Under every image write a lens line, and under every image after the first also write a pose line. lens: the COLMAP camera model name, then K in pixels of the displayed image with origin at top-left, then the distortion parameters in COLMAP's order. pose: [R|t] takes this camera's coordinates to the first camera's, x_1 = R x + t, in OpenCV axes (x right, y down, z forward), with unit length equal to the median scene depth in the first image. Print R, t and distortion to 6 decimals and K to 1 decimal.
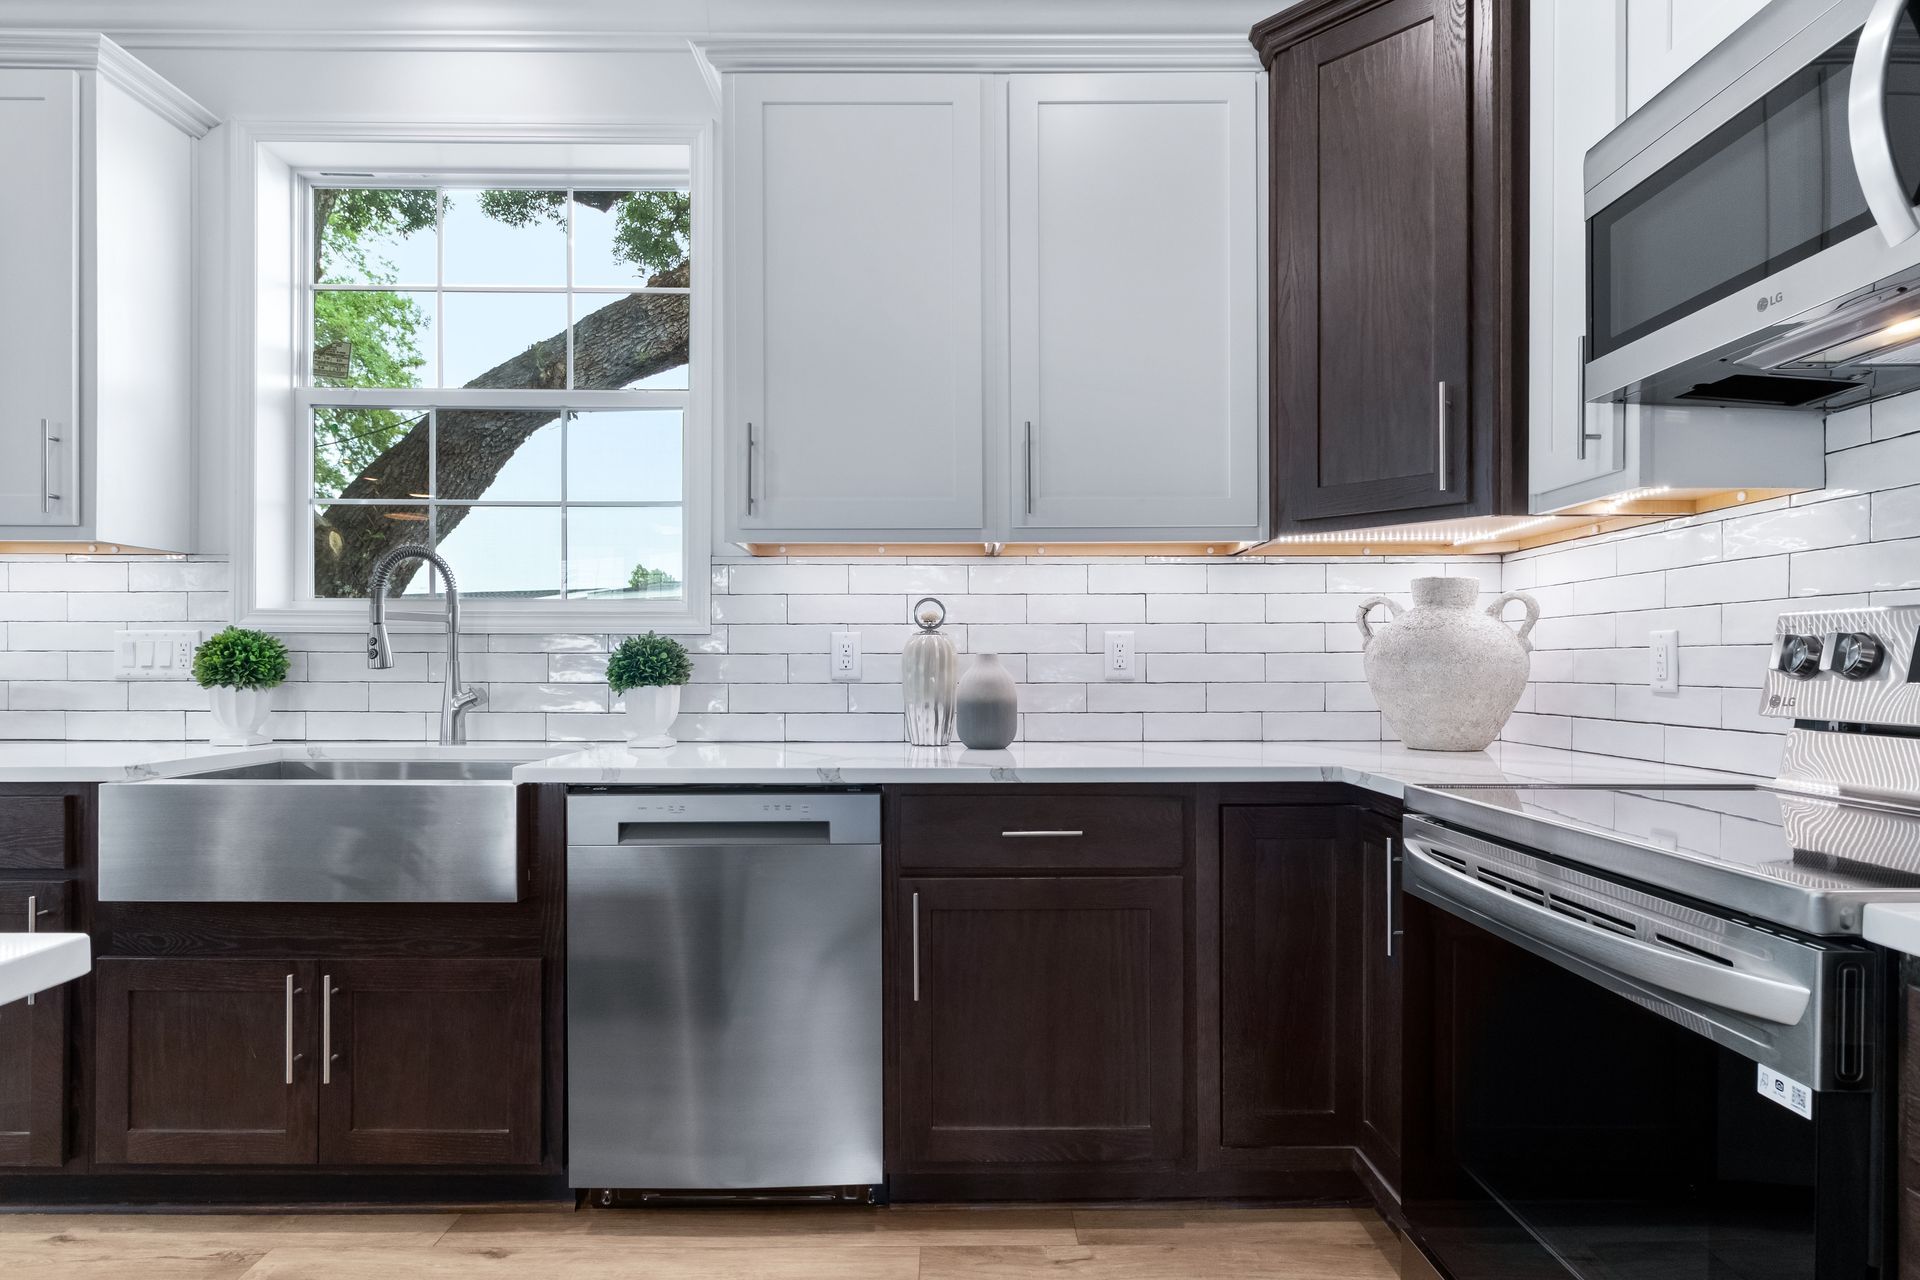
lens RADIAL K [[1087.7, 0, 950.2], [0, 1087.7, 654.2], [0, 0, 1]] dist [0.001488, 0.004131]
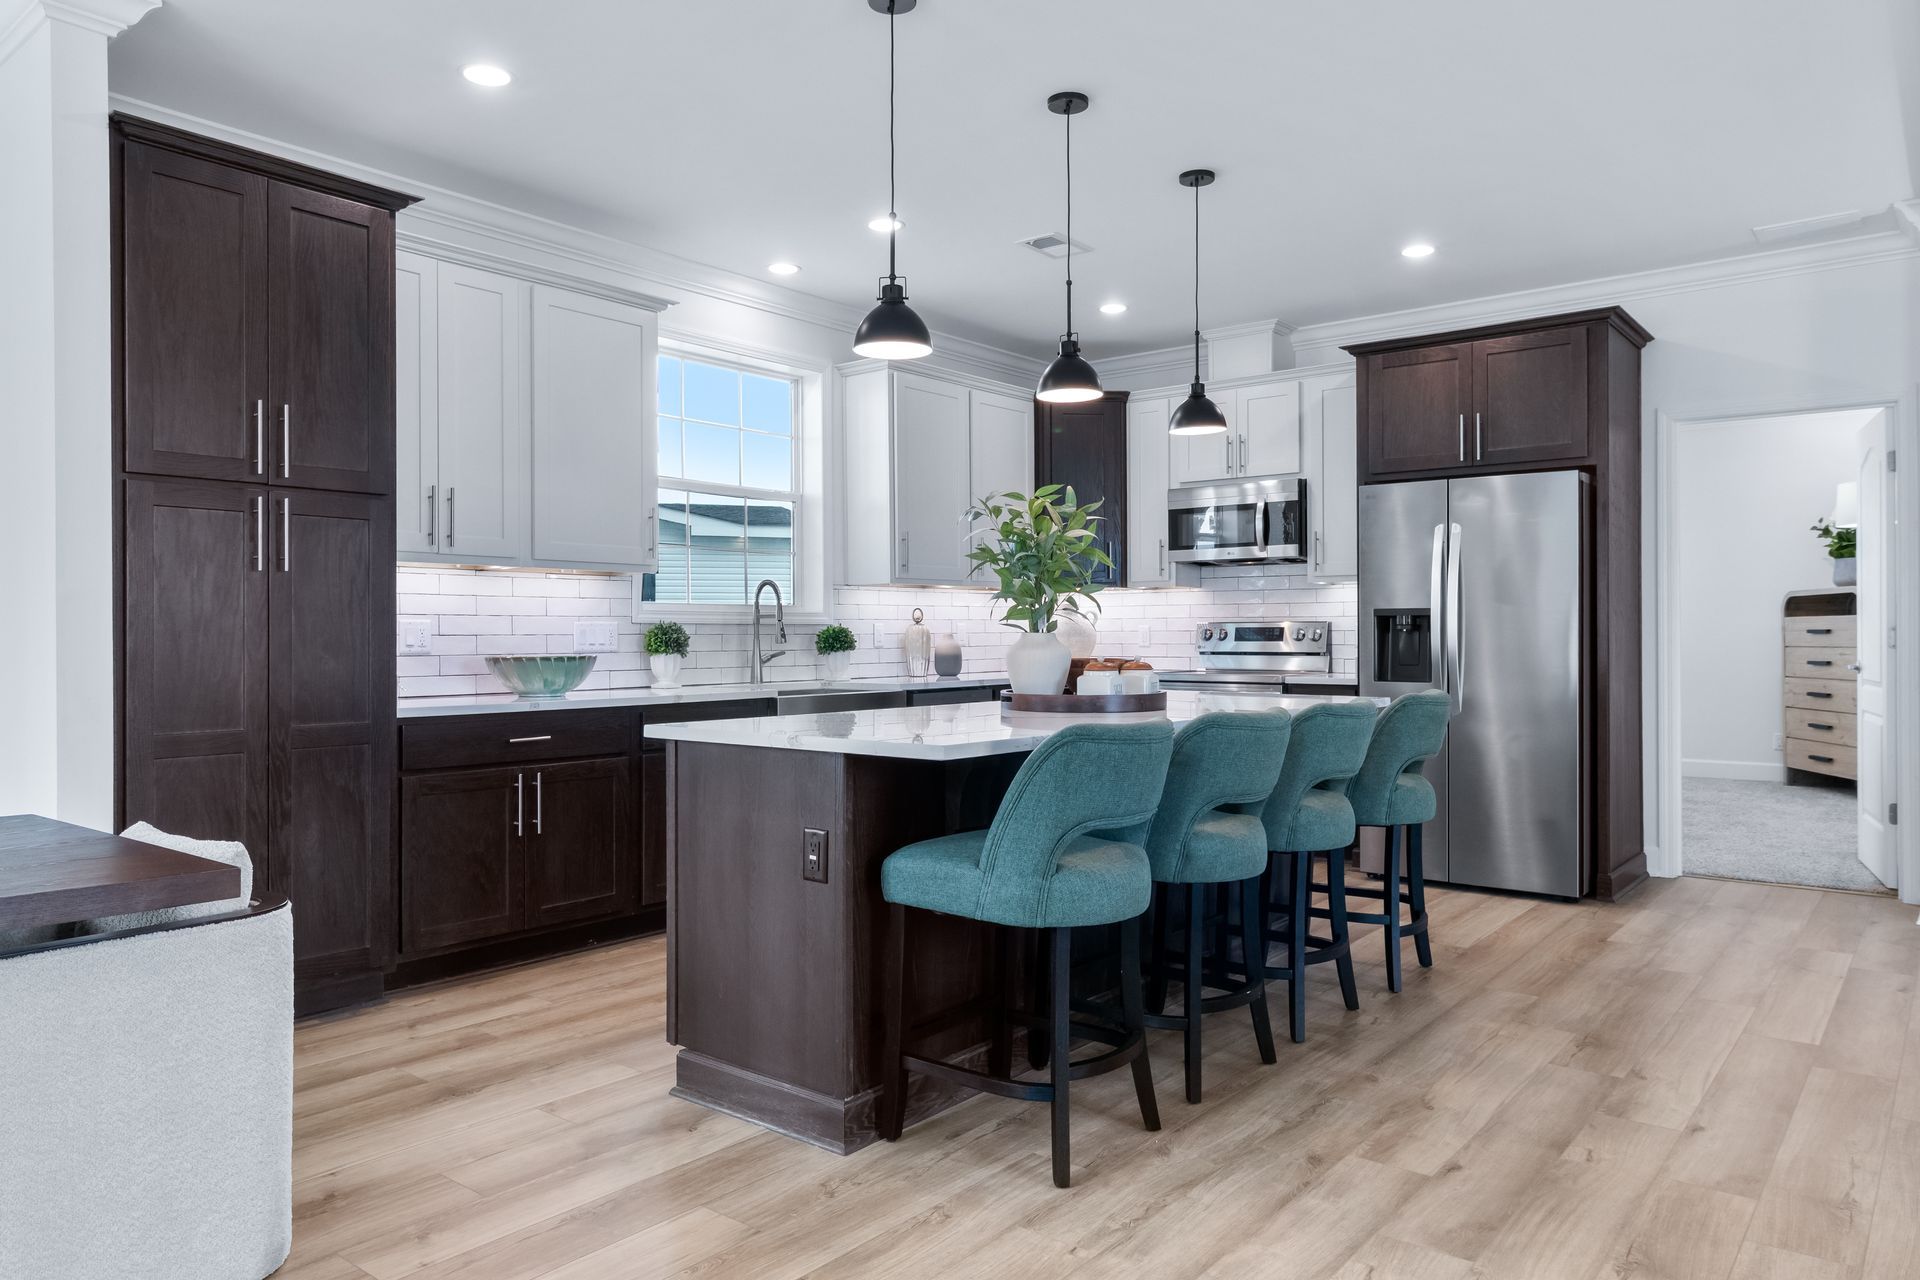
lens RADIAL K [[1273.0, 0, 948.6], [0, 1273.0, 640.4], [0, 0, 1]] dist [-0.003259, 0.000891]
pose [[0.625974, -0.009033, 0.779791, -2.007433], [-0.002316, 0.999907, 0.013441, -0.022113], [-0.779840, -0.010220, 0.625895, -0.648980]]
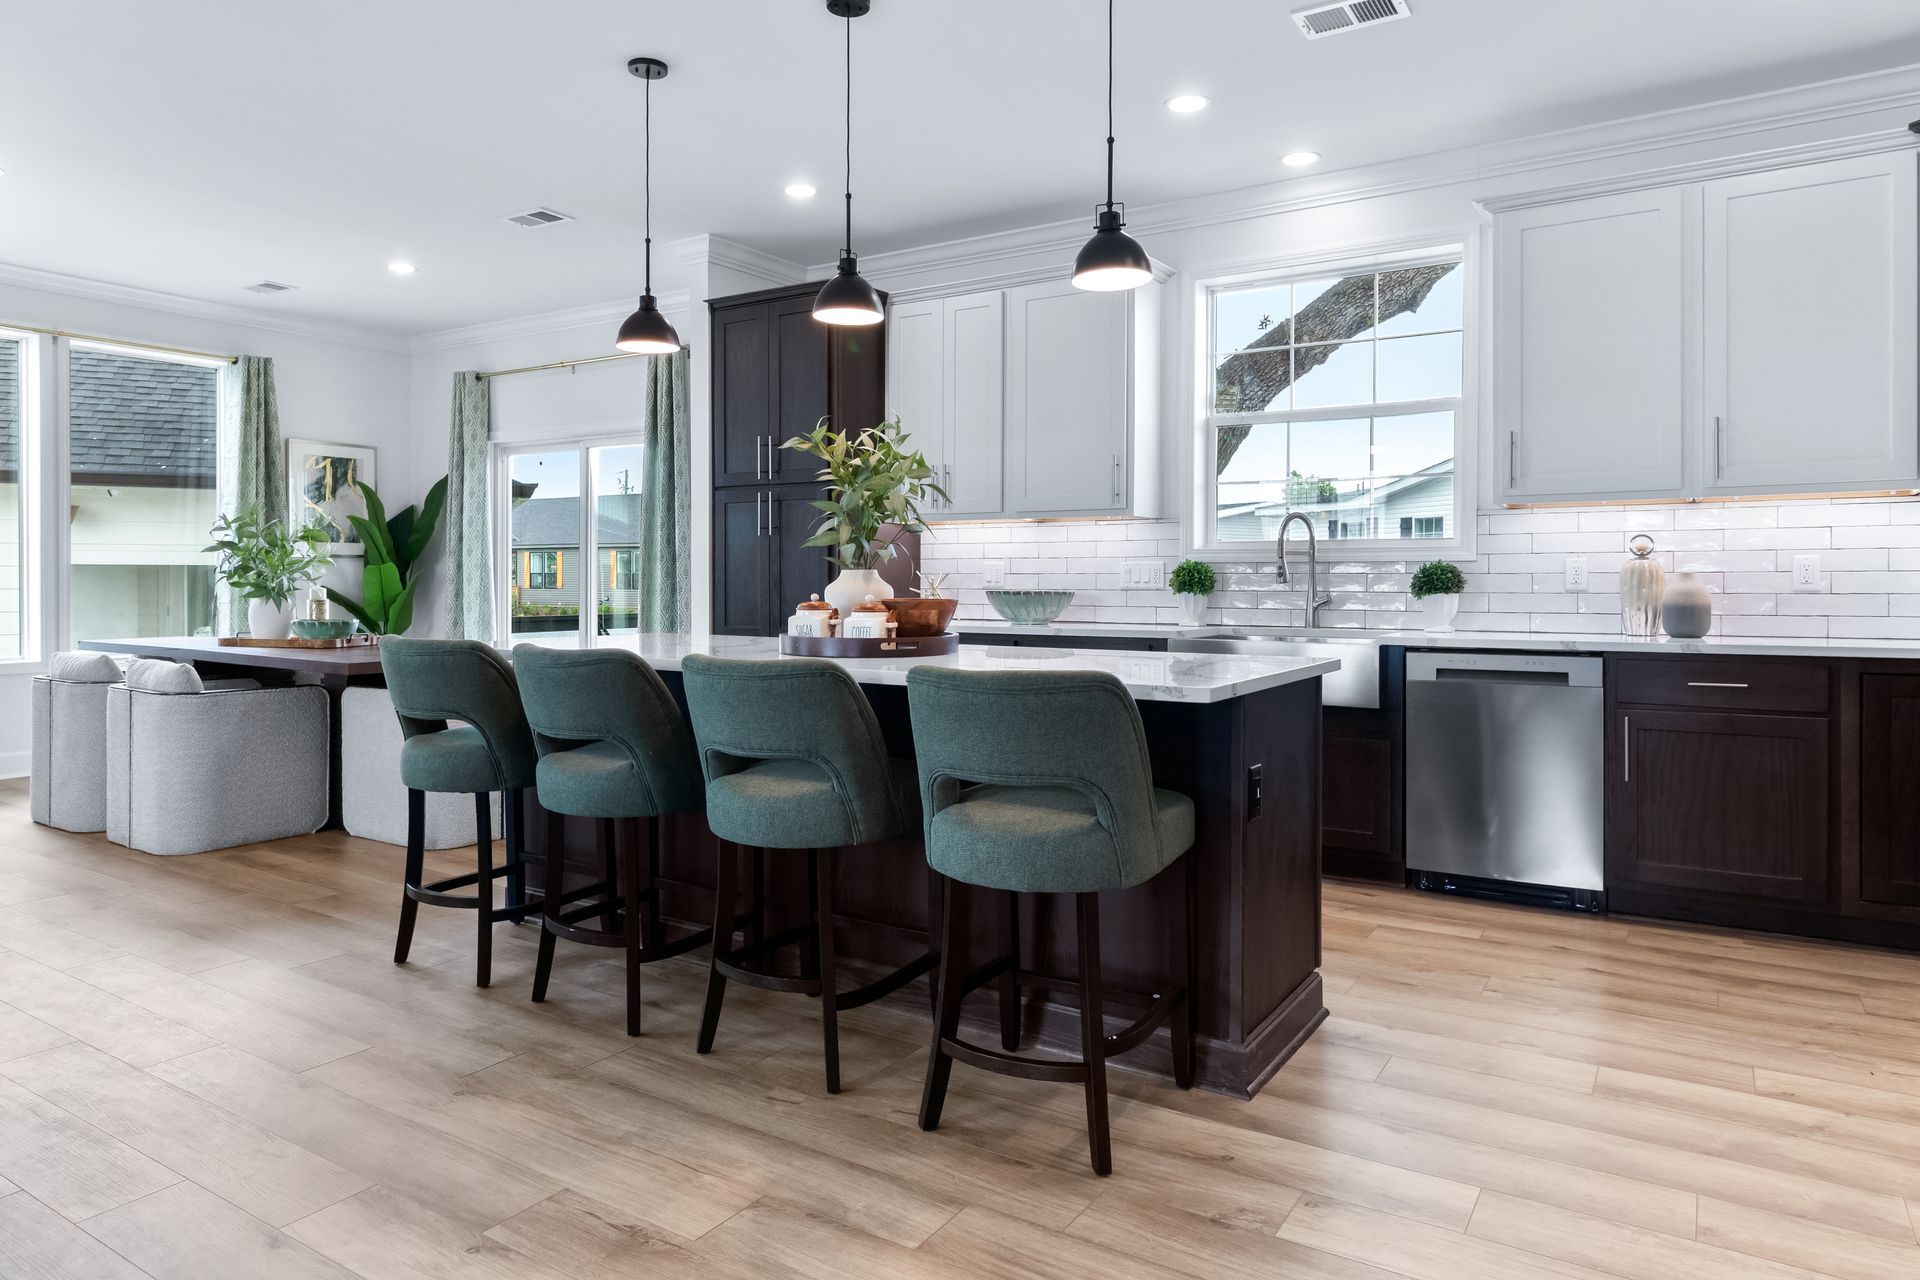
lens RADIAL K [[1184.5, 0, 945.3], [0, 1184.5, 594.1], [0, 0, 1]] dist [0.003397, -0.004030]
pose [[0.842401, 0.004957, -0.538828, 0.052872], [0.006376, 0.999796, 0.019167, -0.008697], [0.538813, -0.019582, 0.842198, -0.870435]]
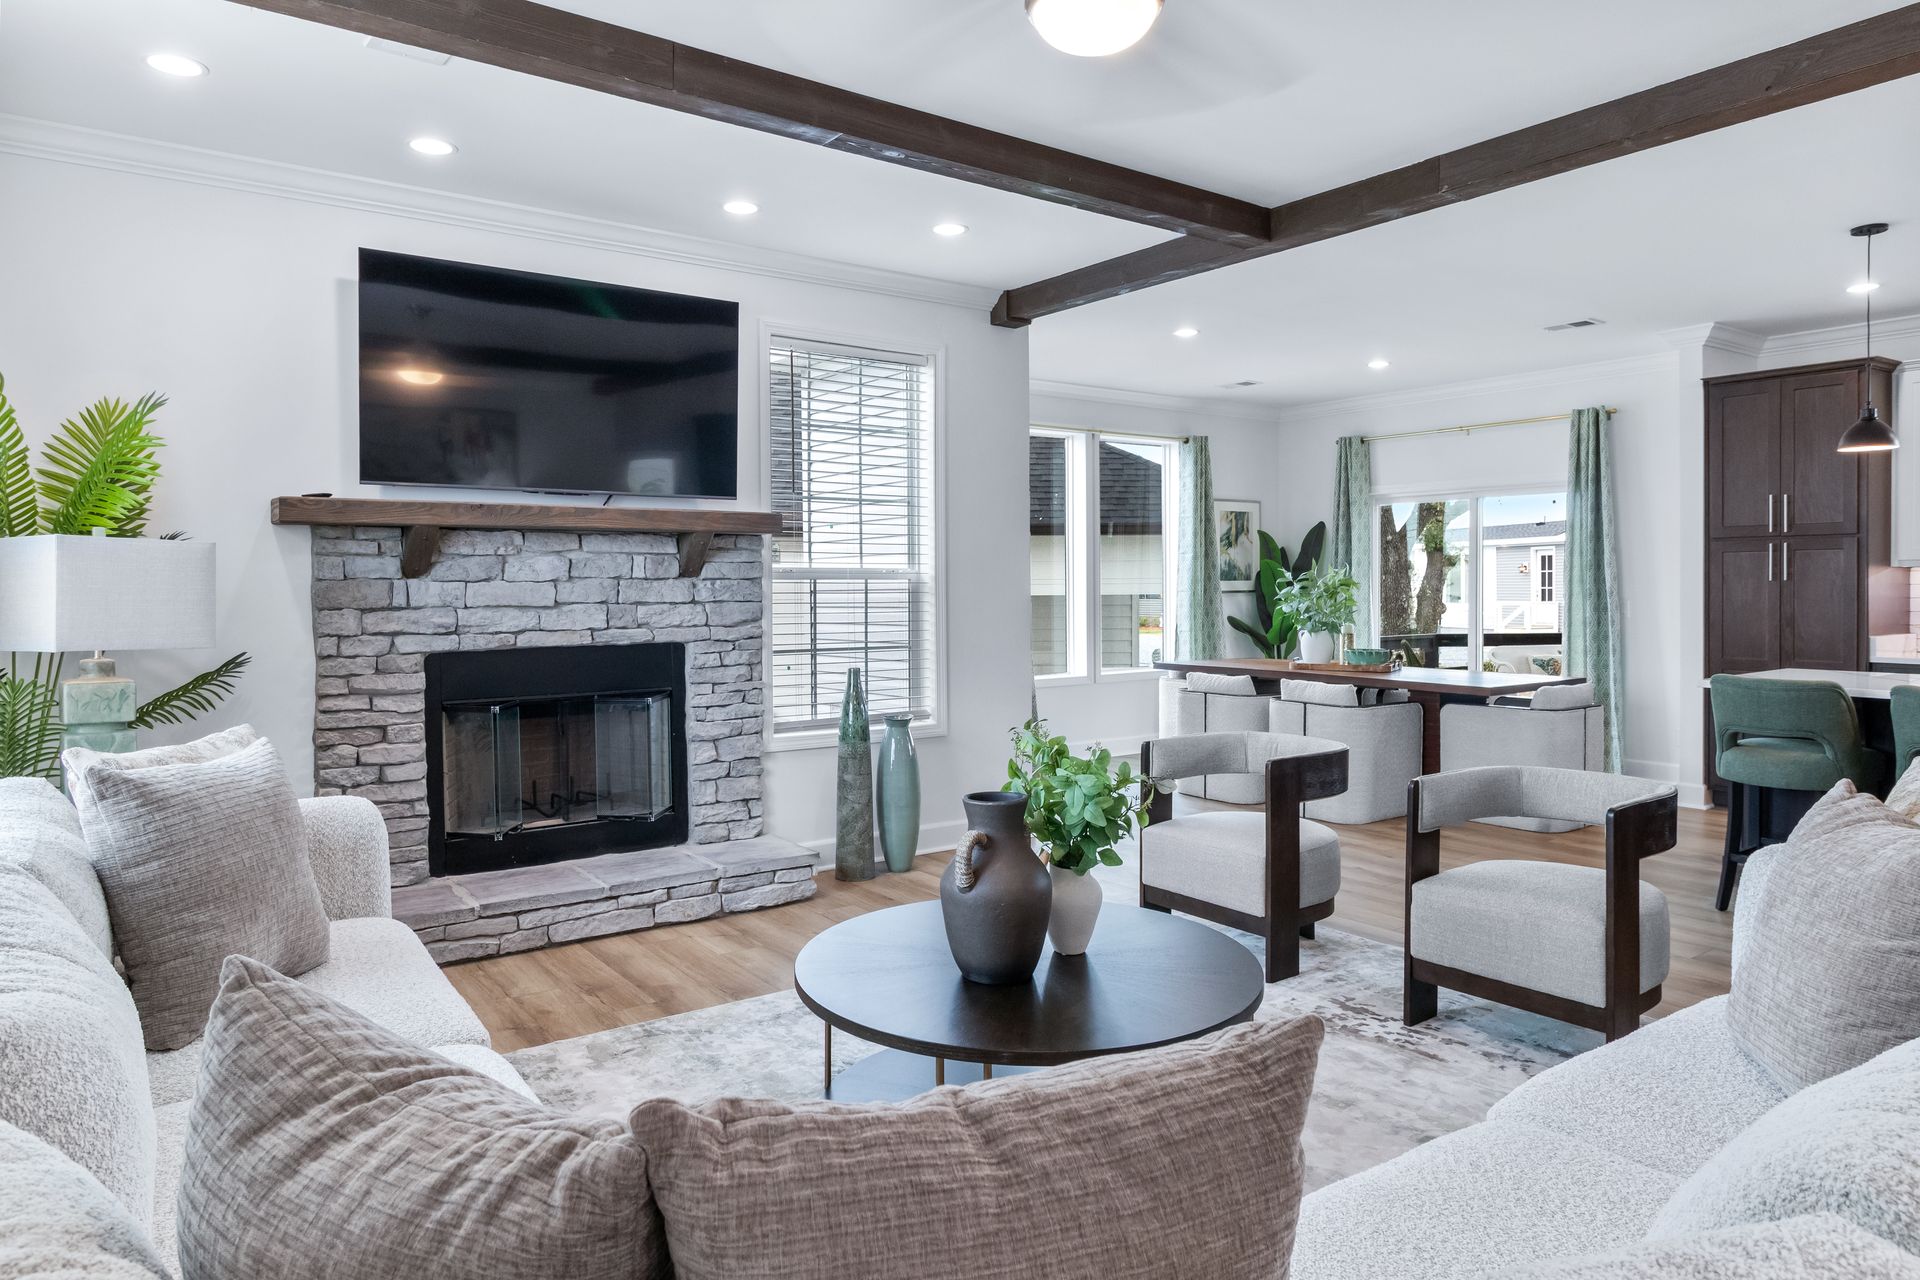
lens RADIAL K [[1184.5, 0, 956.6], [0, 1184.5, 617.9], [0, 0, 1]] dist [0.003397, -0.004030]
pose [[0.595896, 0.014221, -0.802936, -0.411514], [0.018222, 0.999346, 0.031223, -0.107033], [0.802855, -0.033237, 0.595247, -2.115792]]
